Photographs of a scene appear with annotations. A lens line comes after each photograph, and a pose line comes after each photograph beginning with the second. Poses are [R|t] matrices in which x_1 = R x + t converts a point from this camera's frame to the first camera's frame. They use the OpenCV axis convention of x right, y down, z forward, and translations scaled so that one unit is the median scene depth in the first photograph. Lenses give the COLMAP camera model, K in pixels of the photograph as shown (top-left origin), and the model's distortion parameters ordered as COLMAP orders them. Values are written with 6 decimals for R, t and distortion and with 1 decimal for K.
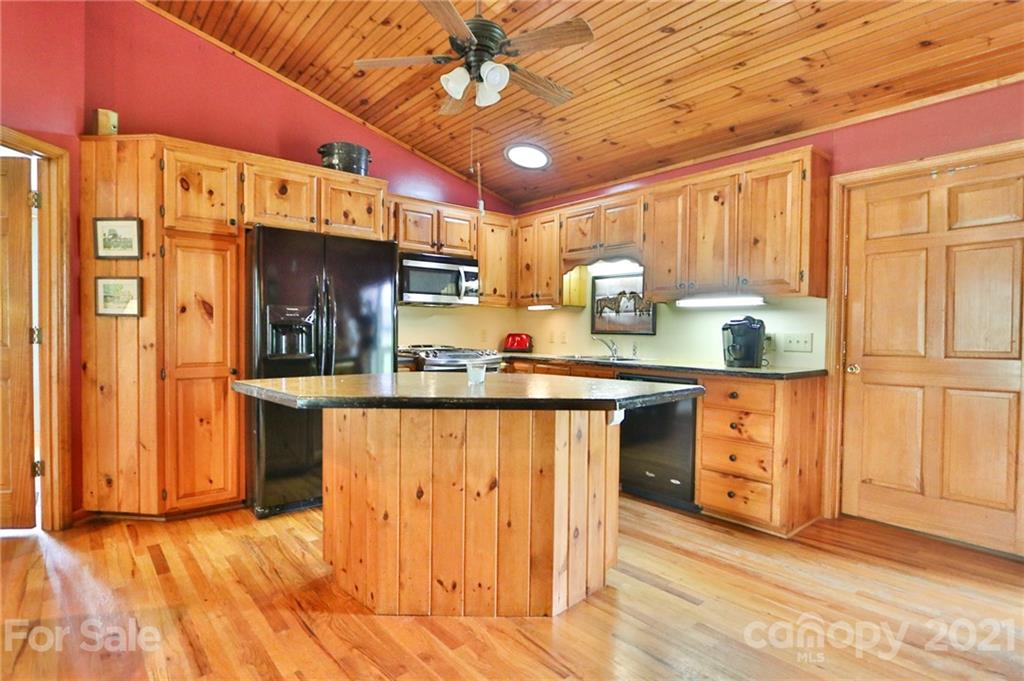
lens RADIAL K [[527.6, 0, 509.9], [0, 527.6, 339.0], [0, 0, 1]] dist [-0.013444, -0.000104]
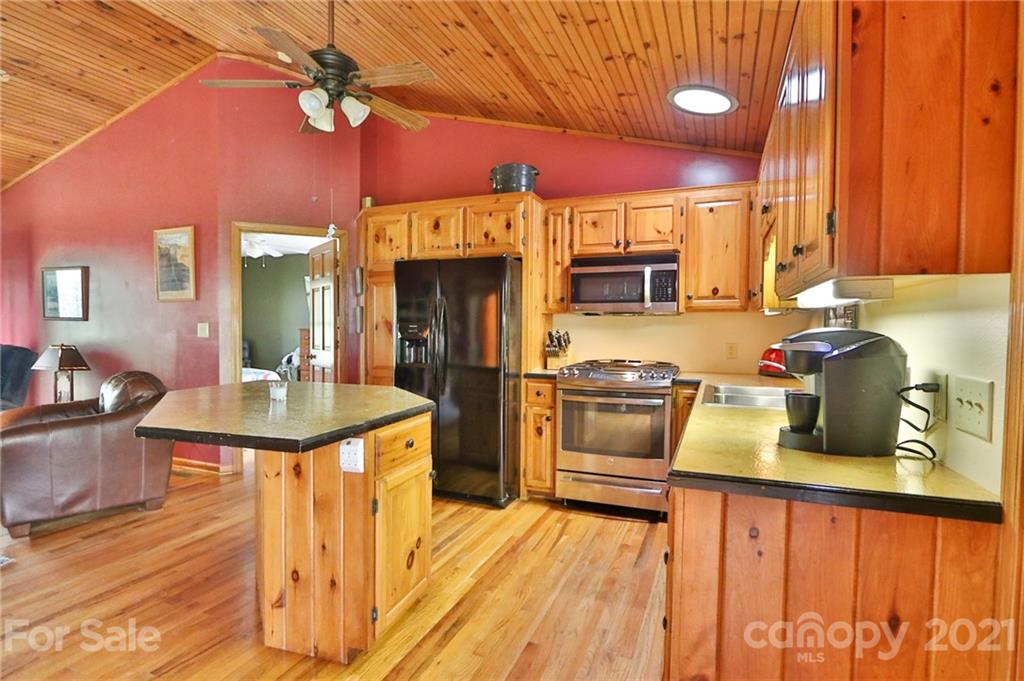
lens RADIAL K [[527.6, 0, 506.2], [0, 527.6, 344.1], [0, 0, 1]] dist [-0.013444, -0.000104]
pose [[0.467343, 0.020667, -0.883834, 0.656072], [-0.015180, 0.999767, 0.015351, -0.032174], [0.883946, 0.006242, 0.467548, 0.536671]]
